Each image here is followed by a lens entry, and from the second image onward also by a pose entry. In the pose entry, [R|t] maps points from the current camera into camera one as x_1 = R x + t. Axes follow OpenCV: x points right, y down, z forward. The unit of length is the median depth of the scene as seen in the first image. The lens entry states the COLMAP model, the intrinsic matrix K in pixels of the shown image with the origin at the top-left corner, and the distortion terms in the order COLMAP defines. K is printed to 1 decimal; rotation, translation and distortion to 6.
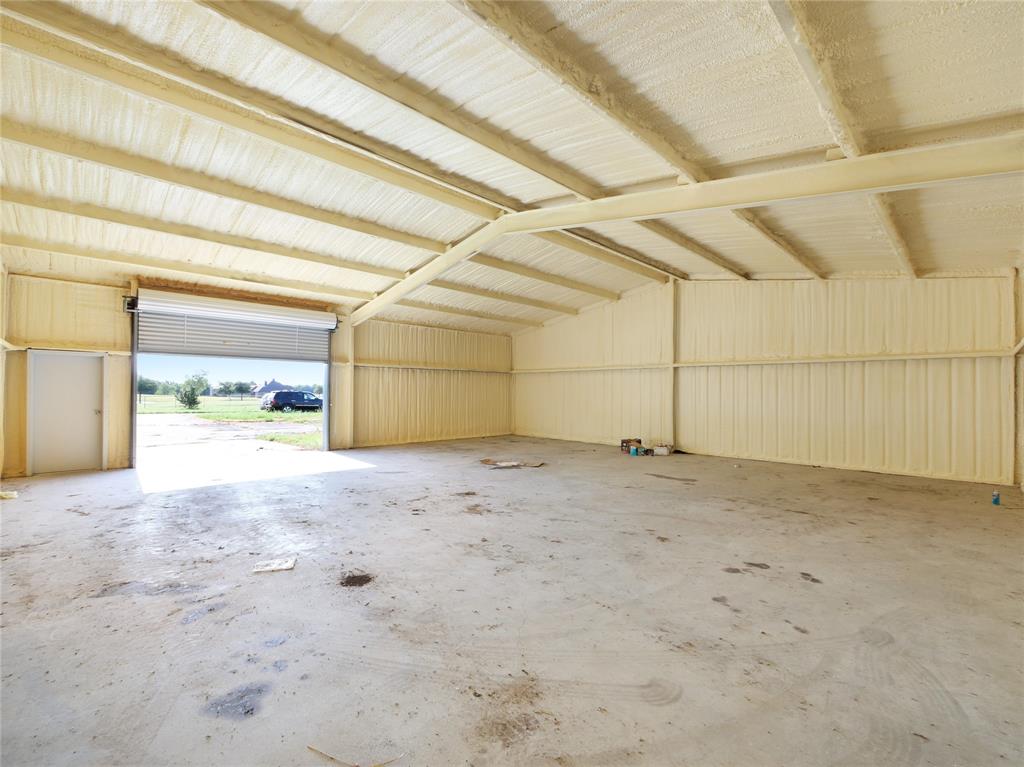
lens RADIAL K [[444.4, 0, 512.0], [0, 444.4, 383.5], [0, 0, 1]] dist [-0.001479, -0.000013]
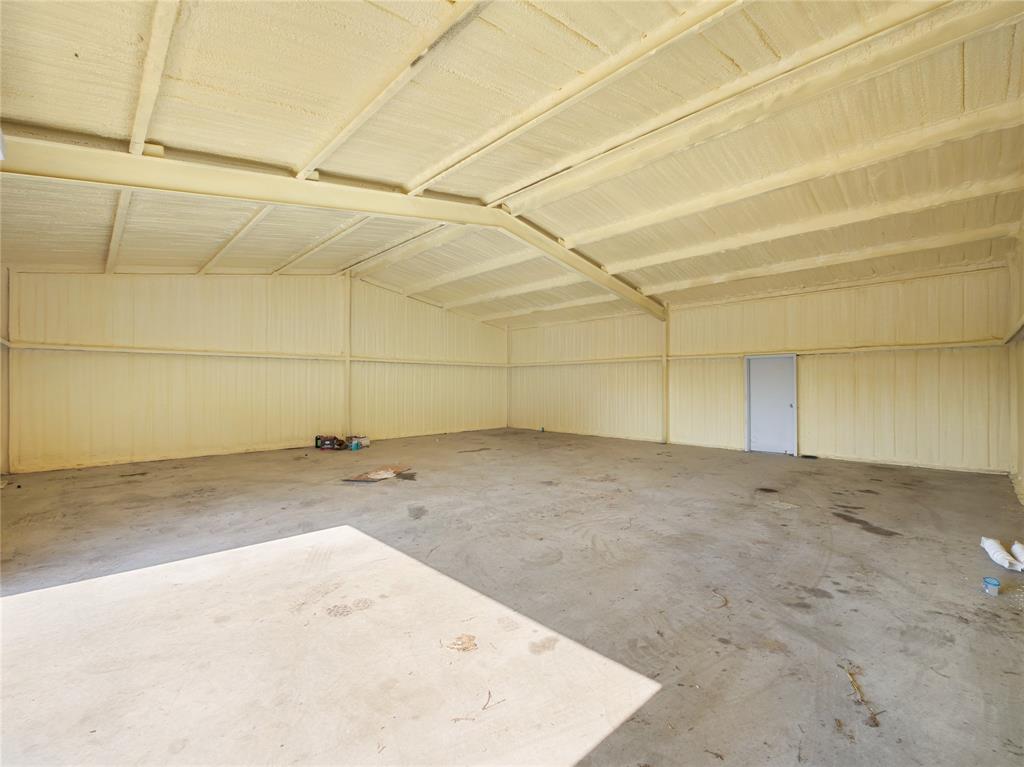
lens RADIAL K [[444.4, 0, 512.0], [0, 444.4, 383.5], [0, 0, 1]] dist [-0.001479, -0.000013]
pose [[-0.000141, -0.012253, 0.999925, -0.641984], [-0.012219, 0.999850, 0.012250, 0.003618], [-0.999925, -0.012216, -0.000291, 0.613353]]
